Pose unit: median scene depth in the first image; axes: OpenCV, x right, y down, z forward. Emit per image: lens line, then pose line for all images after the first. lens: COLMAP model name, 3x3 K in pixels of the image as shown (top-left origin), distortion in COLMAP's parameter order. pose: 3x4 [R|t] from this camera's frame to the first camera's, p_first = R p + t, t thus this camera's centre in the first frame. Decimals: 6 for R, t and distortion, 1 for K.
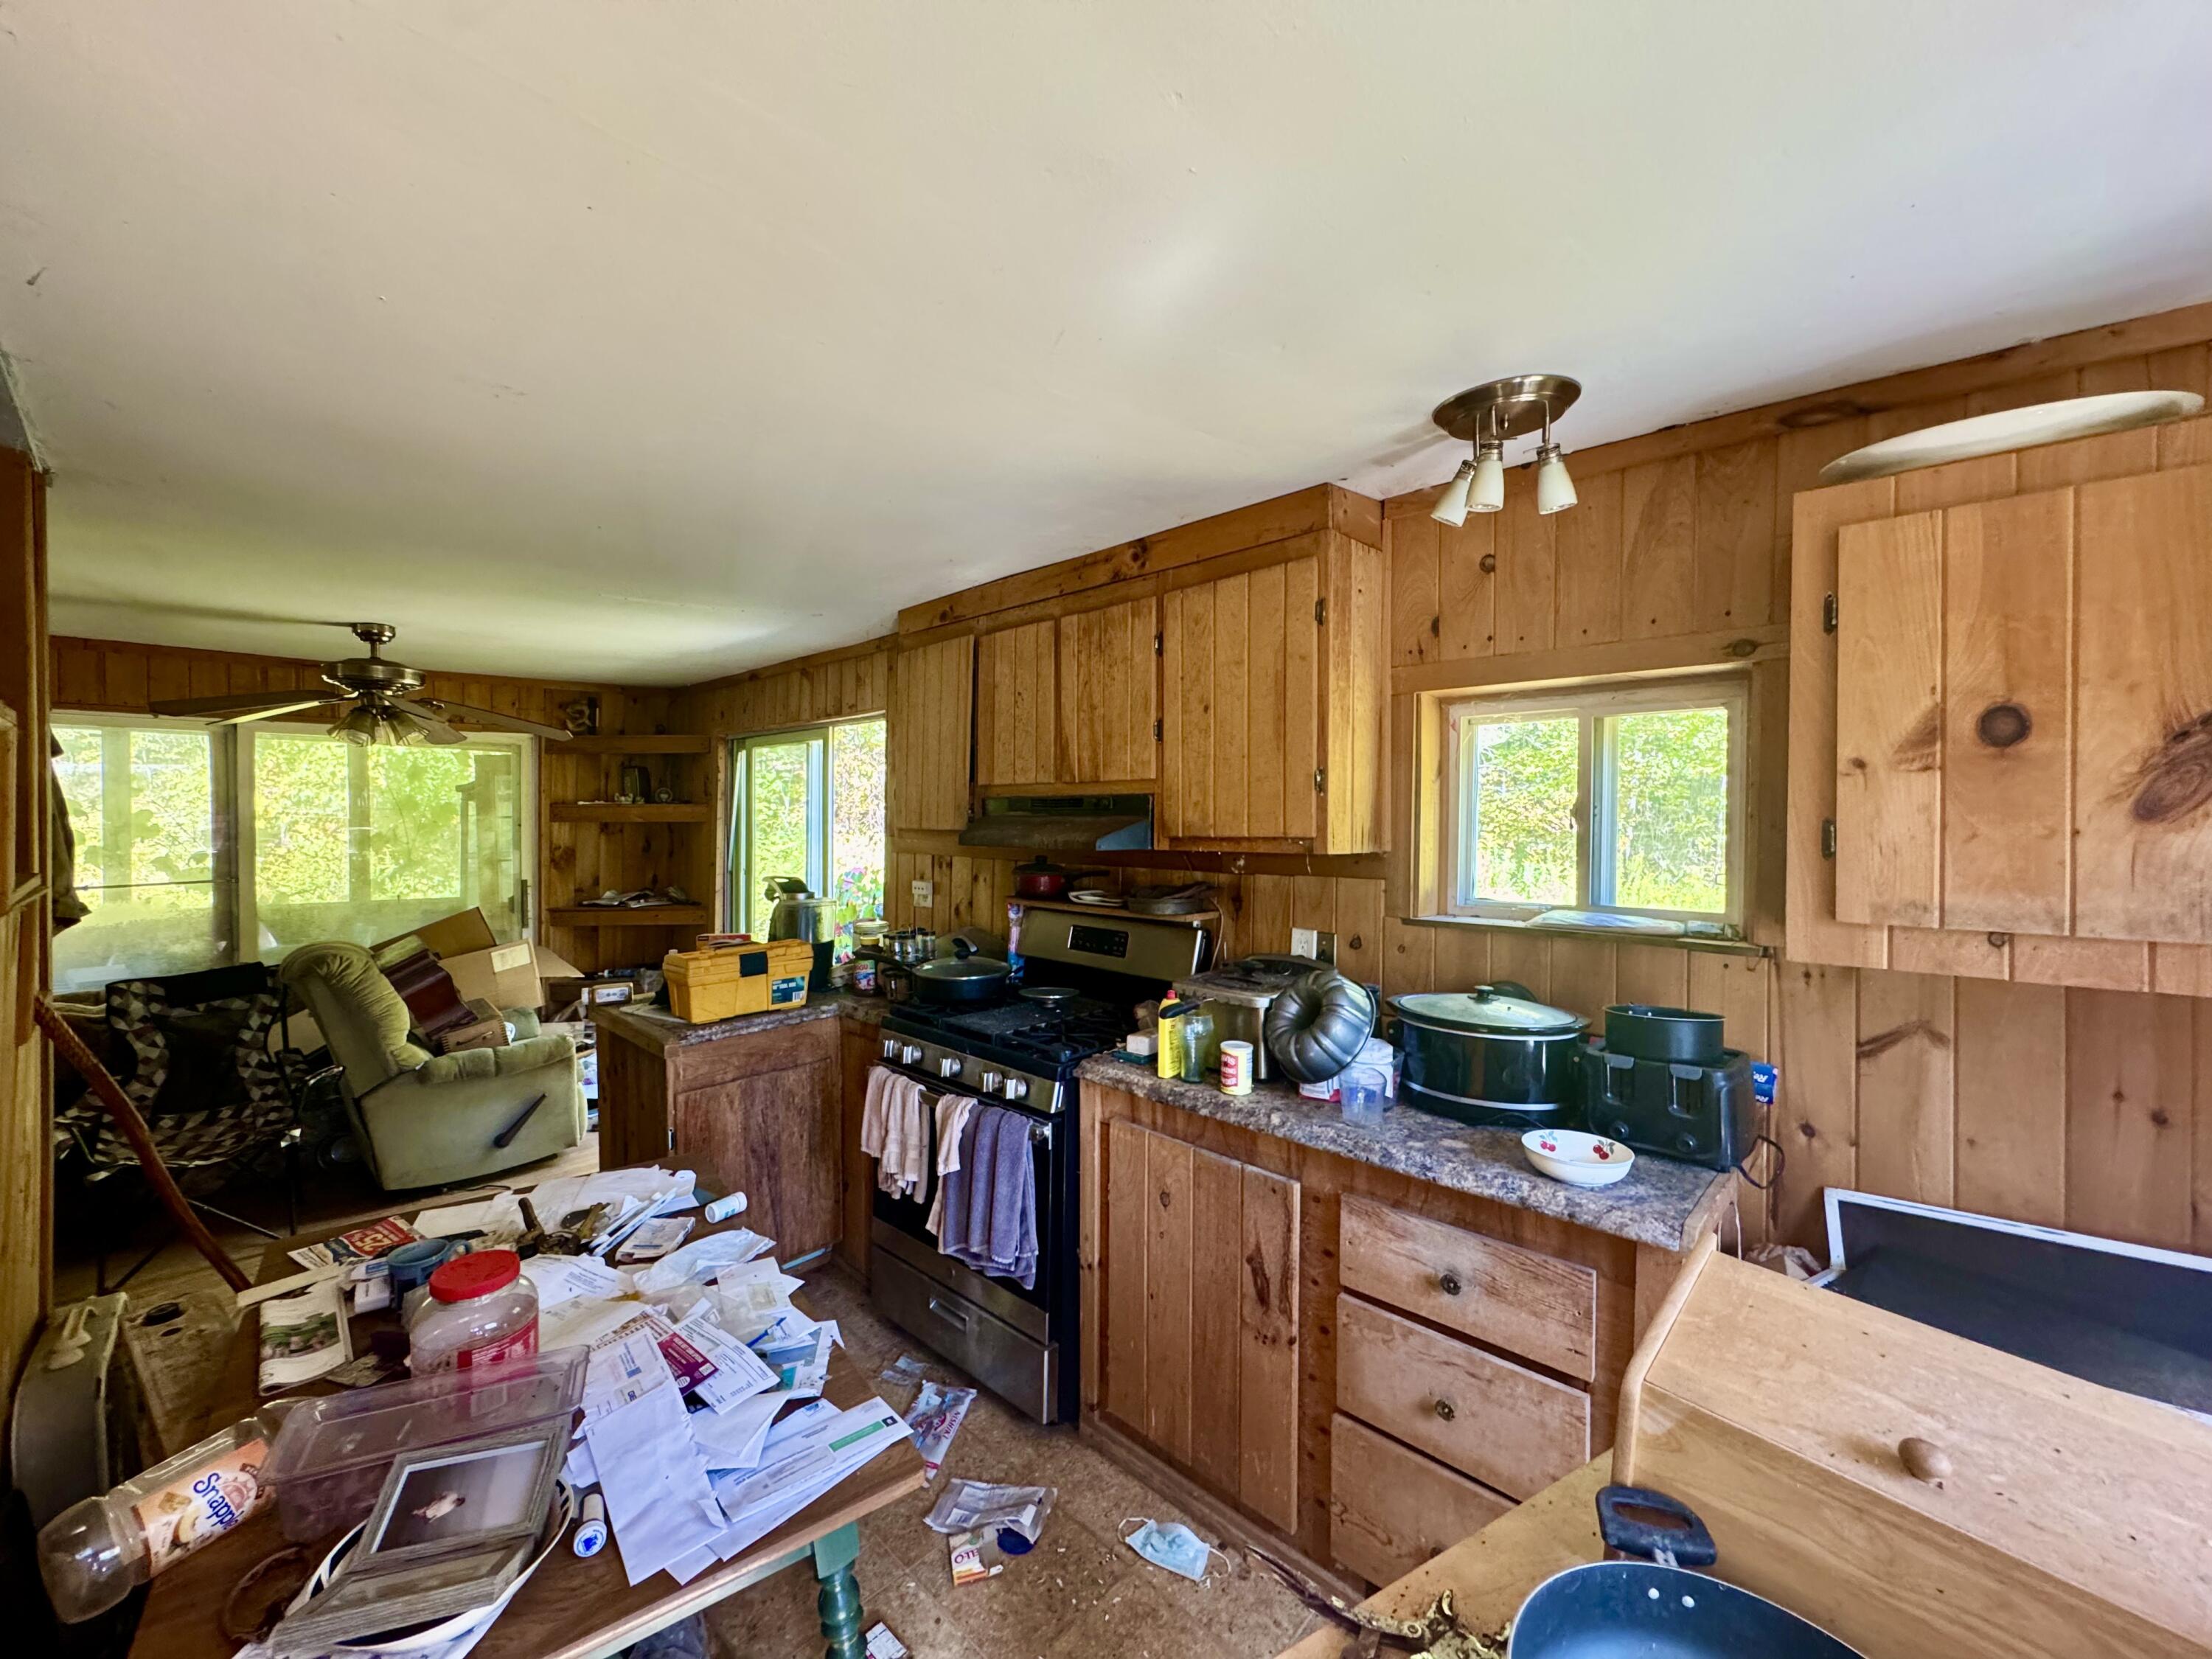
lens RADIAL K [[884.4, 0, 1106.0], [0, 884.4, 829.5], [0, 0, 1]] dist [-0.000933, -0.000420]
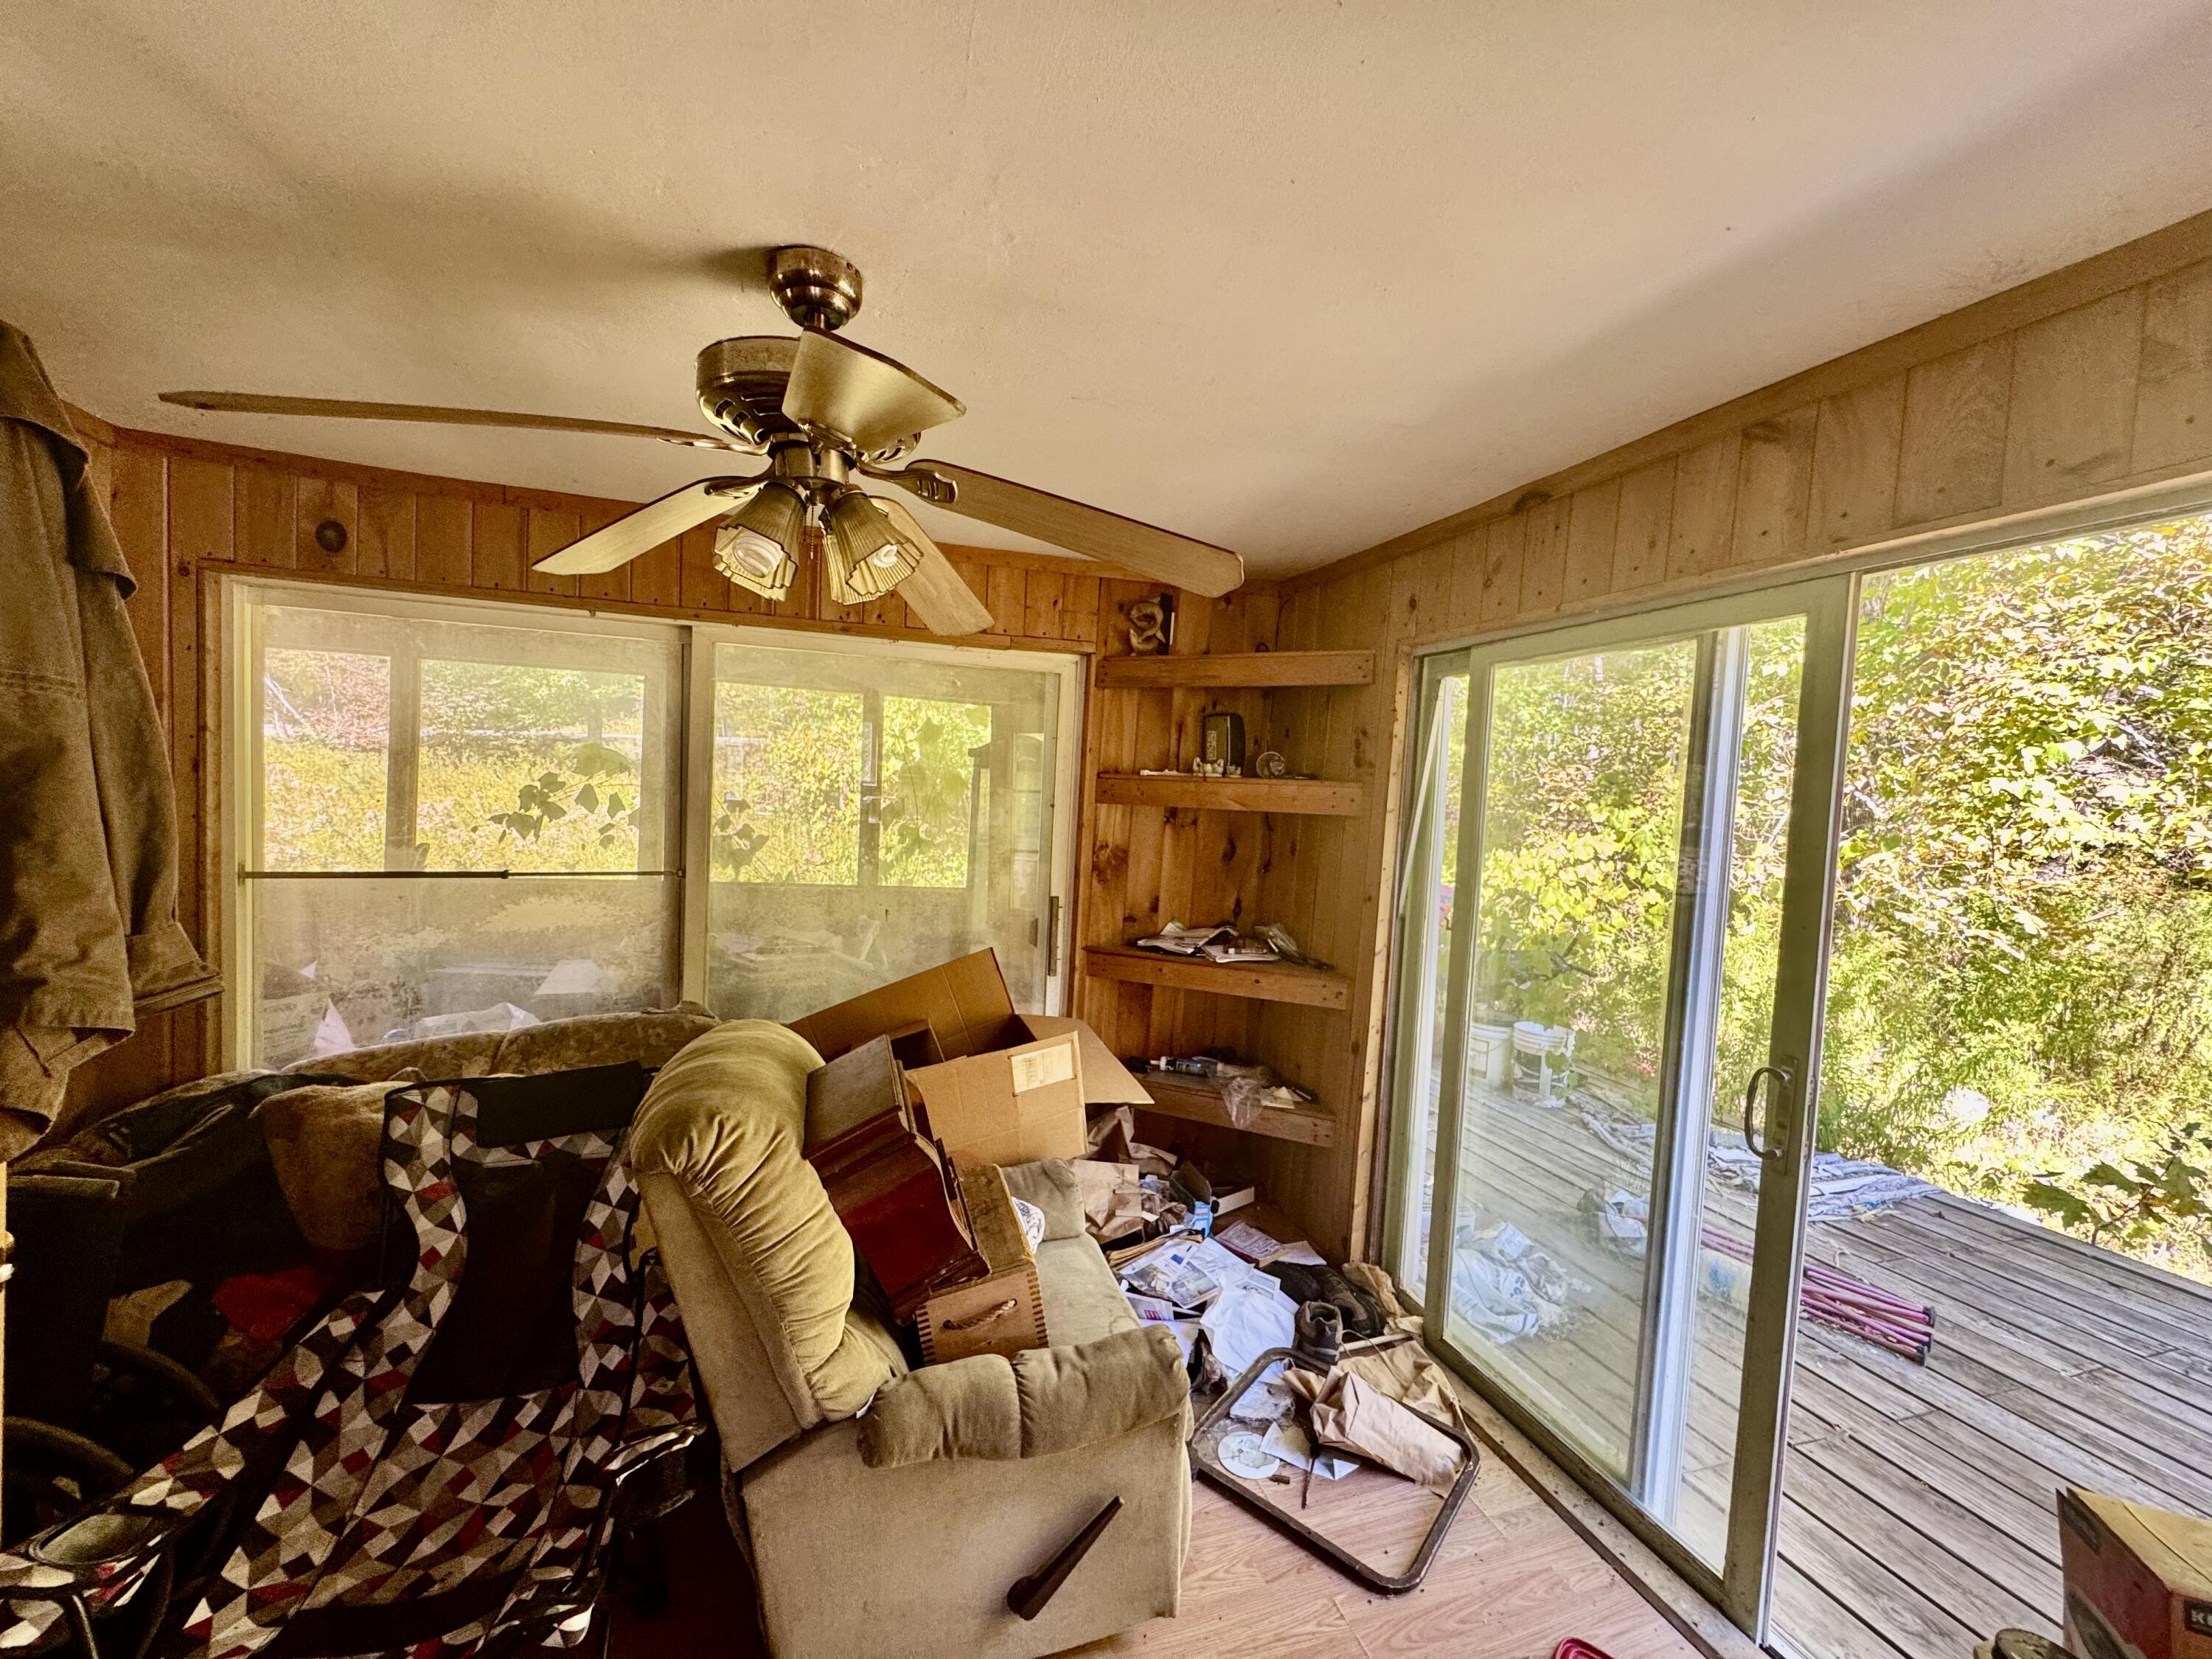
lens RADIAL K [[884.4, 0, 1106.0], [0, 884.4, 829.5], [0, 0, 1]] dist [-0.000933, -0.000420]
pose [[0.887308, 0.058305, -0.457478, -0.351069], [-0.052892, 0.998296, 0.024644, -0.005627], [0.458135, 0.002330, 0.888880, 0.475513]]
